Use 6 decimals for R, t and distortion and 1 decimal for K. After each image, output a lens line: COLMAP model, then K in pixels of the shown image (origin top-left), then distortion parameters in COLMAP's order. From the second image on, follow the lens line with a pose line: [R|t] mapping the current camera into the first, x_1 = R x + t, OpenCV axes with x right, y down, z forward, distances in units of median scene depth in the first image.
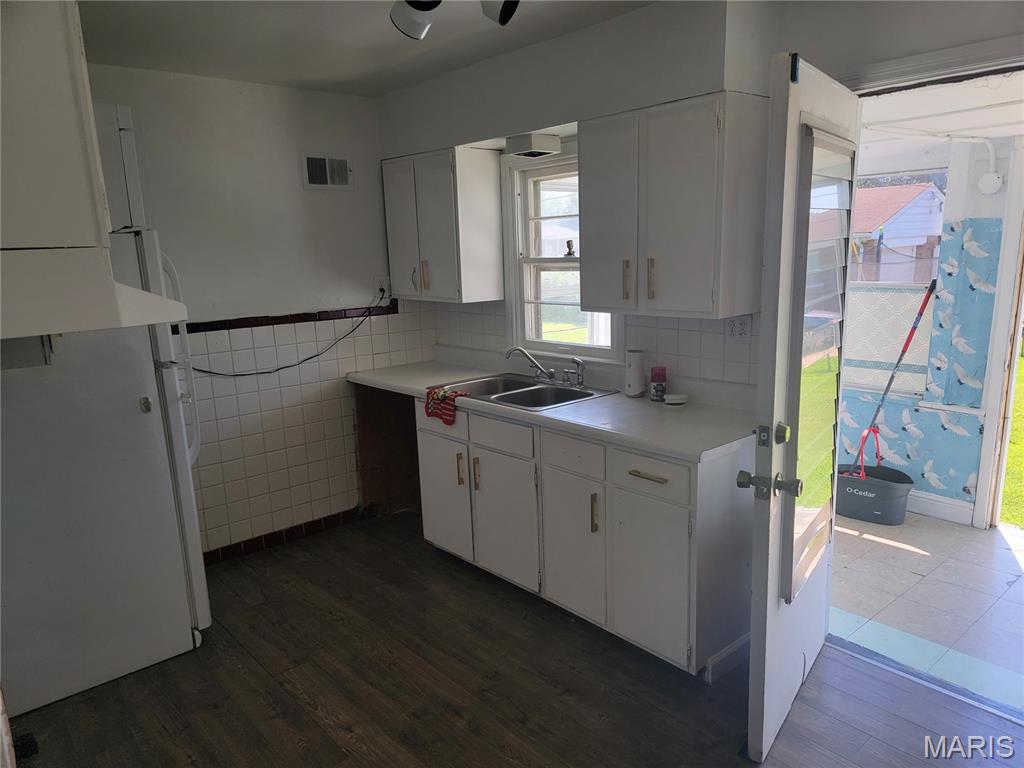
lens RADIAL K [[712.9, 0, 516.3], [0, 712.9, 398.5], [0, 0, 1]] dist [0.099559, -0.082922]
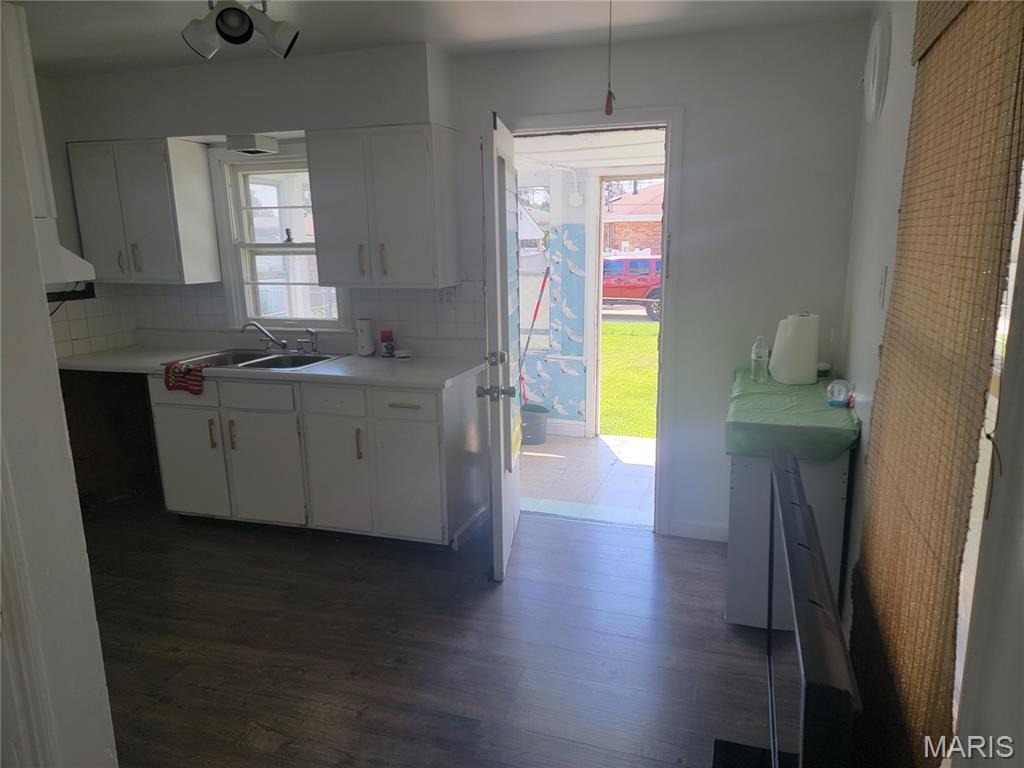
lens RADIAL K [[712.9, 0, 516.3], [0, 712.9, 398.5], [0, 0, 1]] dist [0.099559, -0.082922]
pose [[0.868721, -0.091549, 0.486768, -0.198704], [0.090859, 0.995548, 0.025086, 0.056438], [-0.486898, 0.022435, 0.873171, -0.189014]]
